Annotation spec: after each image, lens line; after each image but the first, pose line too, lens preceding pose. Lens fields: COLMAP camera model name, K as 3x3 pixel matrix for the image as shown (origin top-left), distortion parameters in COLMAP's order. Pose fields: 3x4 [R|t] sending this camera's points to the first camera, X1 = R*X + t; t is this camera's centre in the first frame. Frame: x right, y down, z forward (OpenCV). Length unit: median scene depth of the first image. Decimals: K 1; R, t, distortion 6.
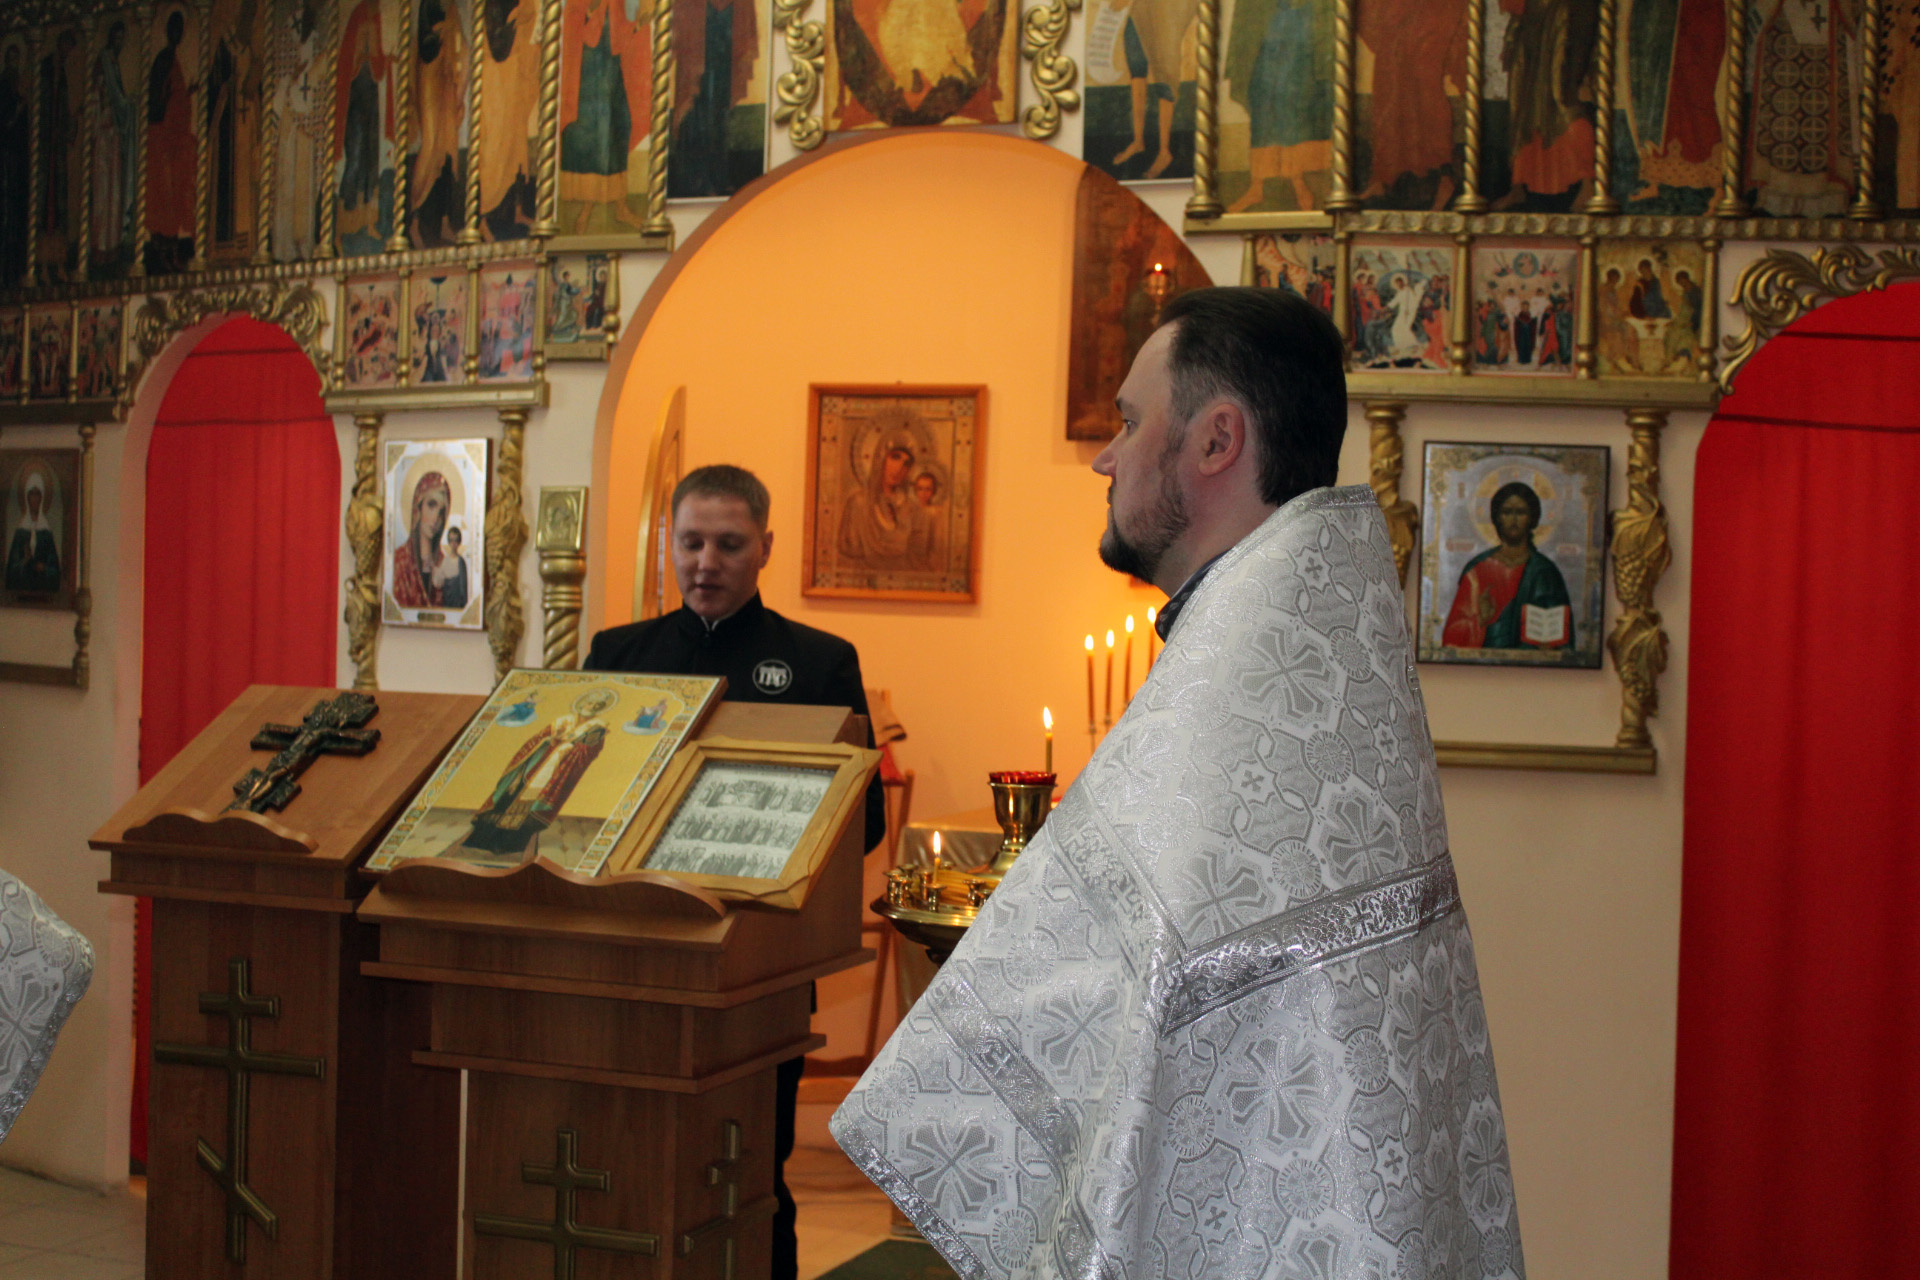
lens RADIAL K [[2513.0, 0, 960.0], [0, 2513.0, 640.0], [0, 0, 1]] dist [-0.067202, 0.136724]
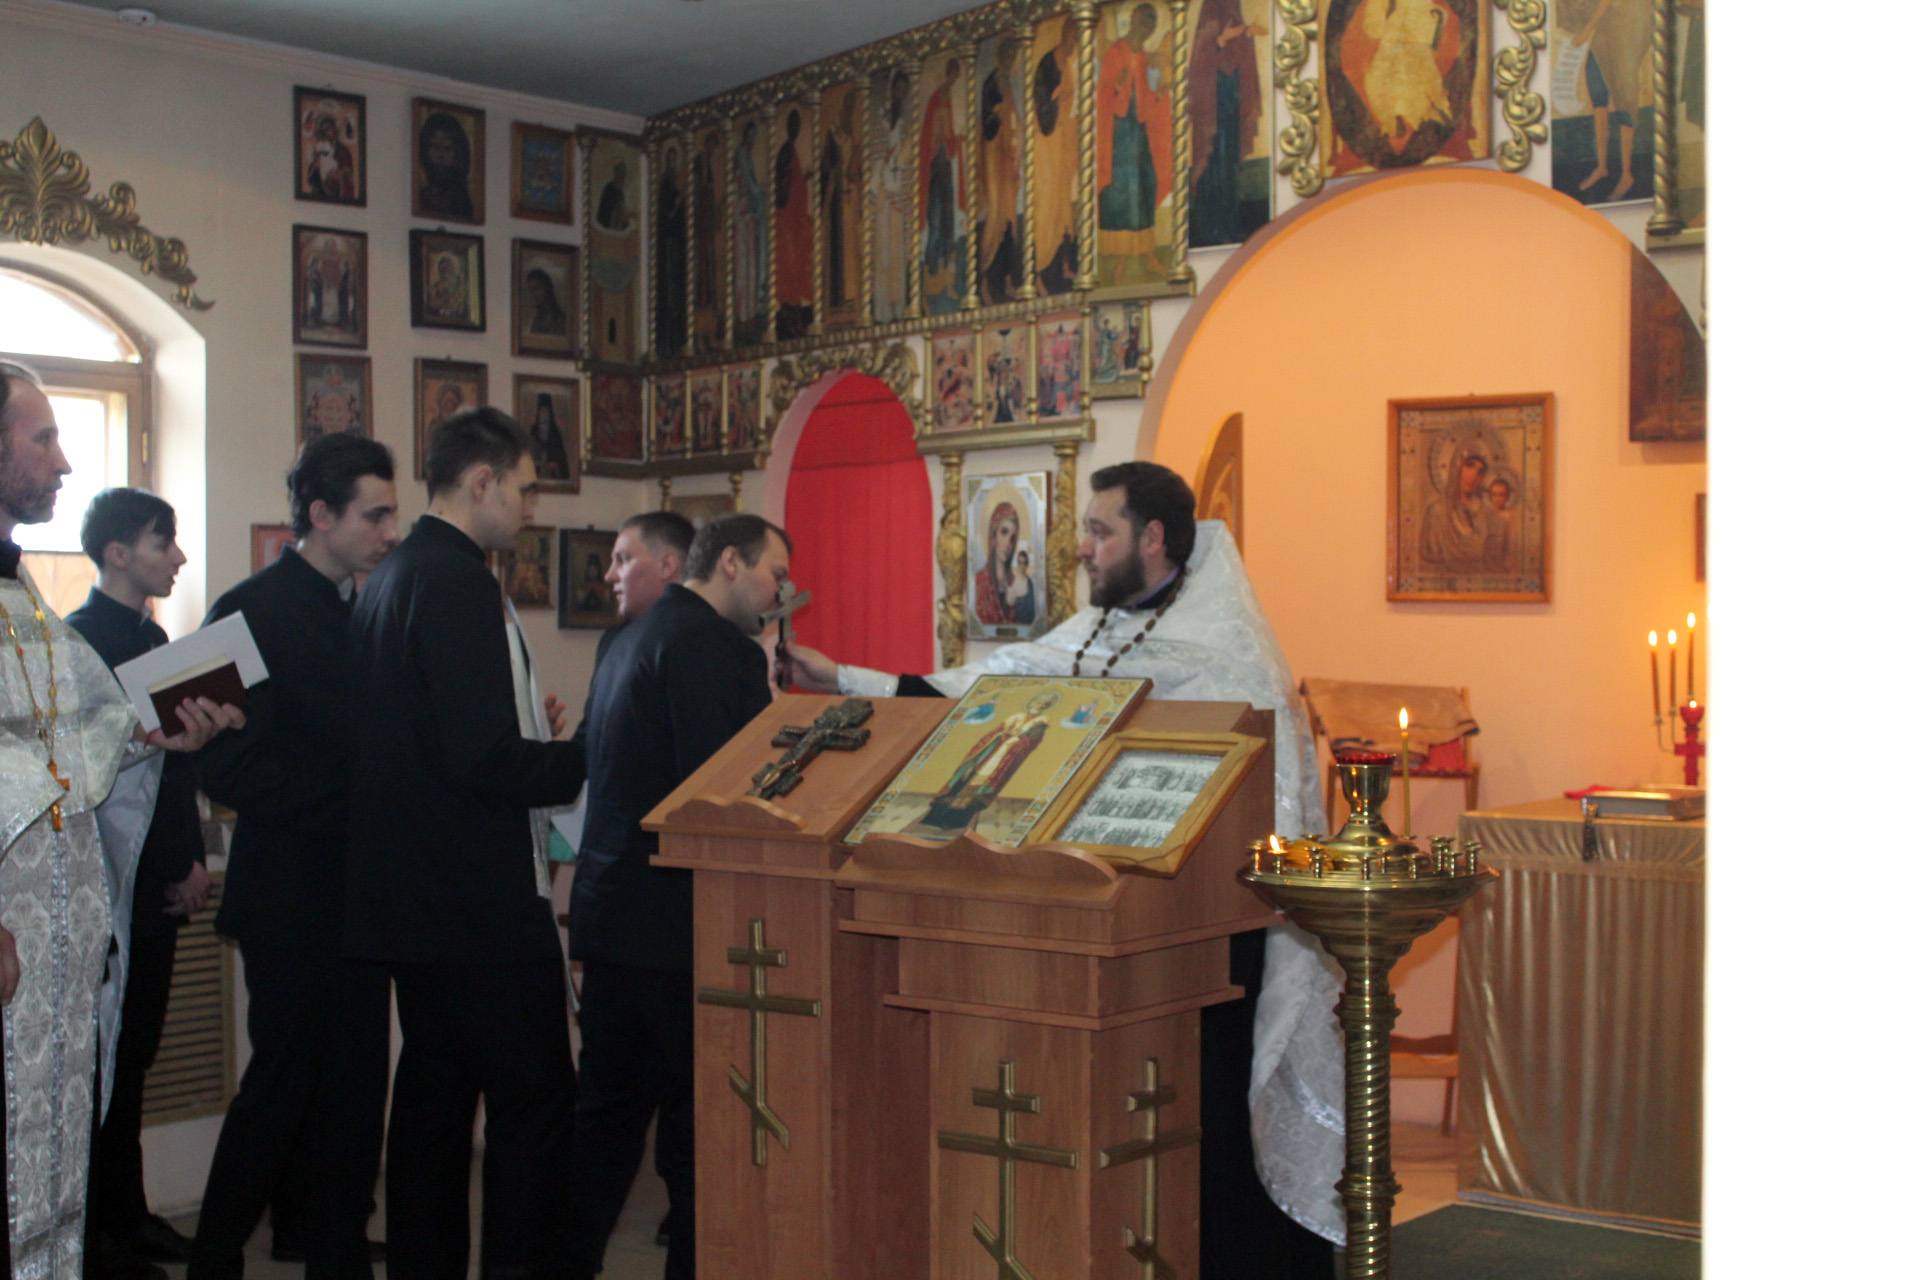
lens RADIAL K [[2513.0, 0, 960.0], [0, 2513.0, 640.0], [0, 0, 1]] dist [-0.067202, 0.136724]
pose [[0.953822, -0.028713, -0.298998, 0.116222], [0.028029, 0.999585, -0.006577, 0.001611], [0.299063, -0.002108, 0.954231, -0.092046]]
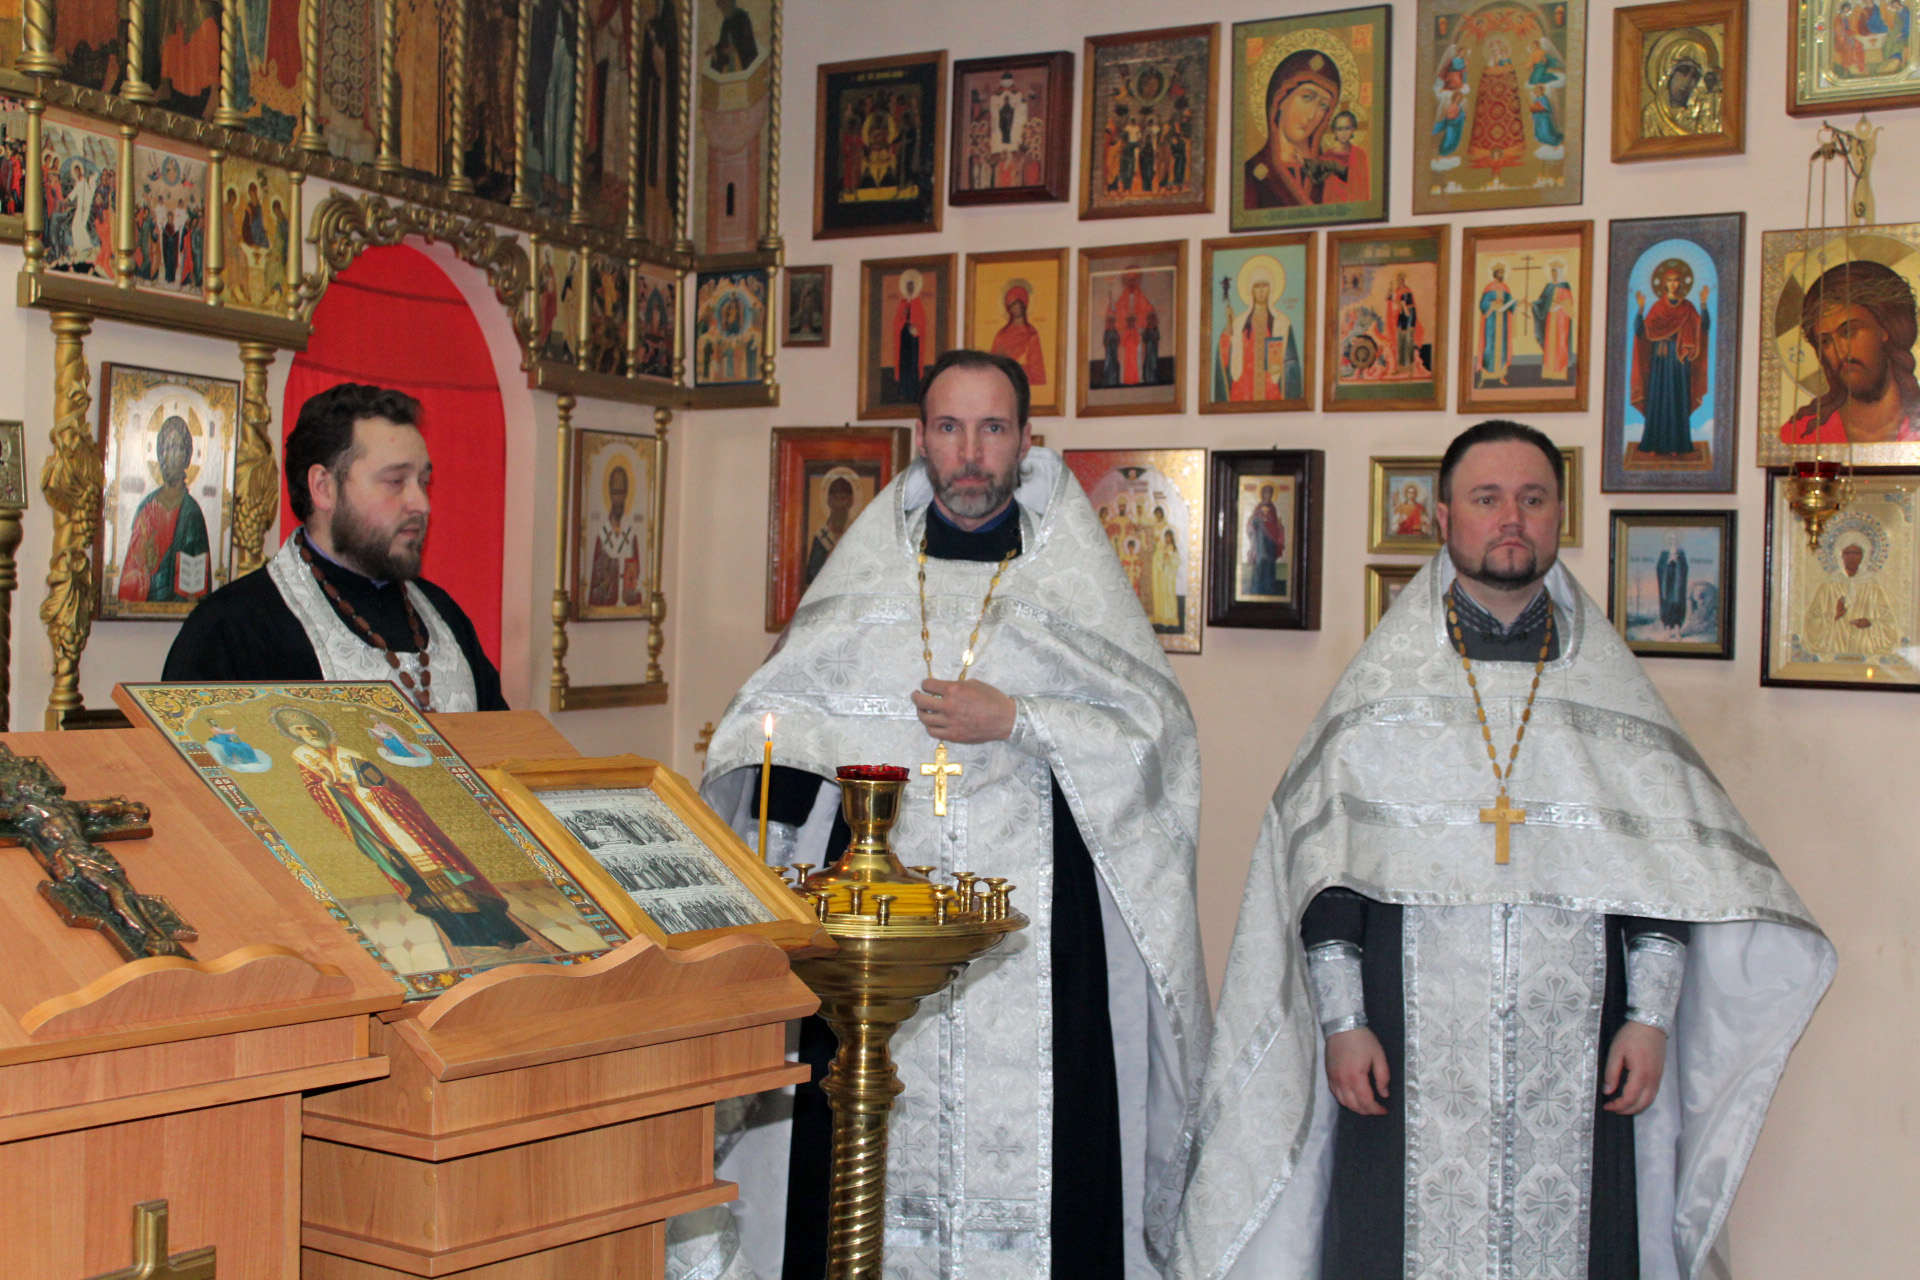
lens RADIAL K [[2654.2, 0, 960.0], [0, 2654.2, 640.0], [0, 0, 1]] dist [-0.028854, -0.062226]
pose [[0.247759, -0.040631, 0.967969, -0.570772], [-0.008352, 0.998993, 0.044071, -0.024527], [-0.968786, -0.019004, 0.247170, 0.451063]]
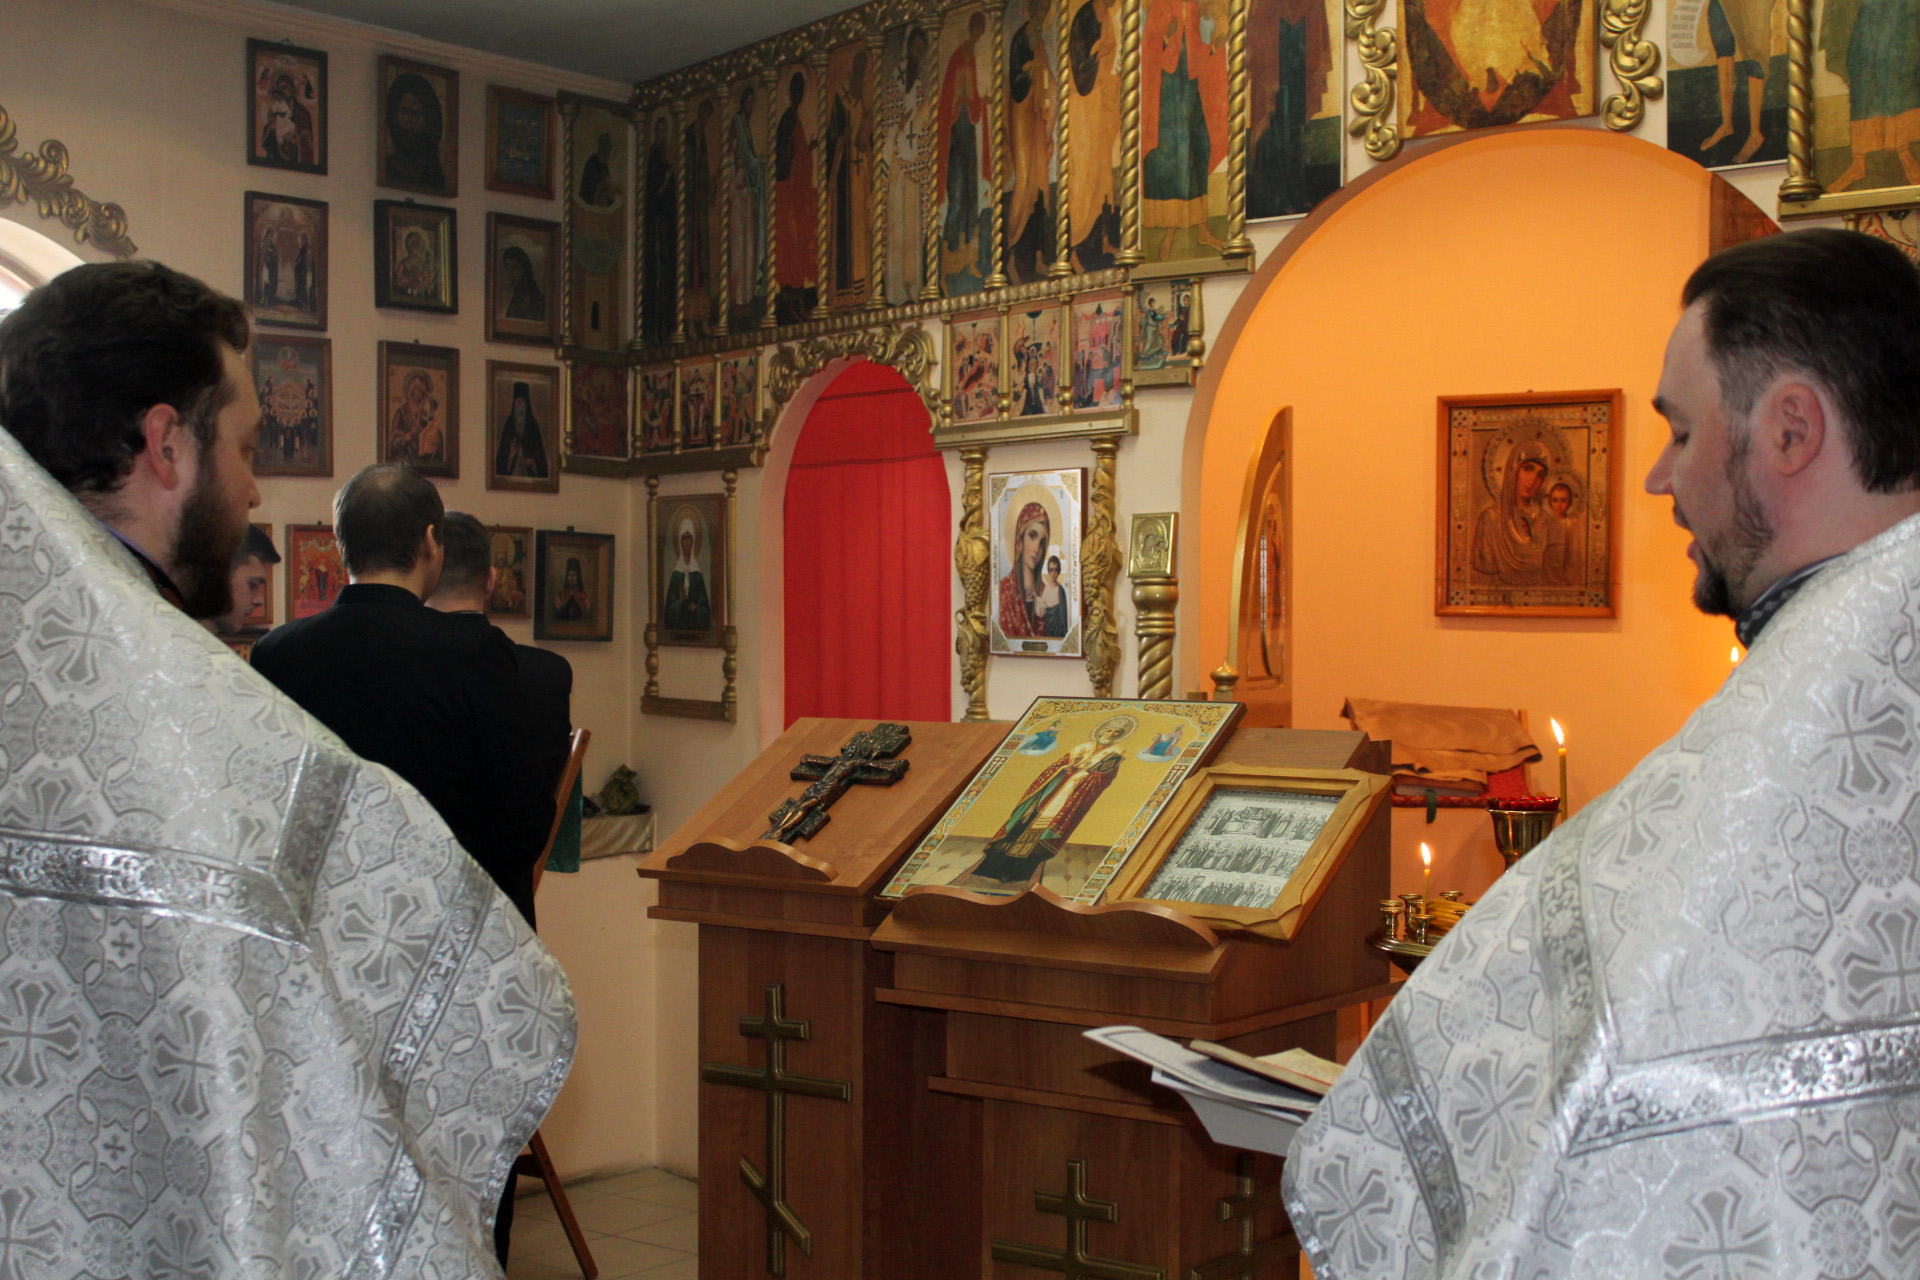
lens RADIAL K [[2513.0, 0, 960.0], [0, 2513.0, 640.0], [0, 0, 1]] dist [-0.067202, 0.136724]
pose [[0.957594, -0.024381, -0.287089, 0.056705], [0.021871, 0.999689, -0.011947, -0.000133], [0.287291, 0.005161, 0.957829, 0.018335]]
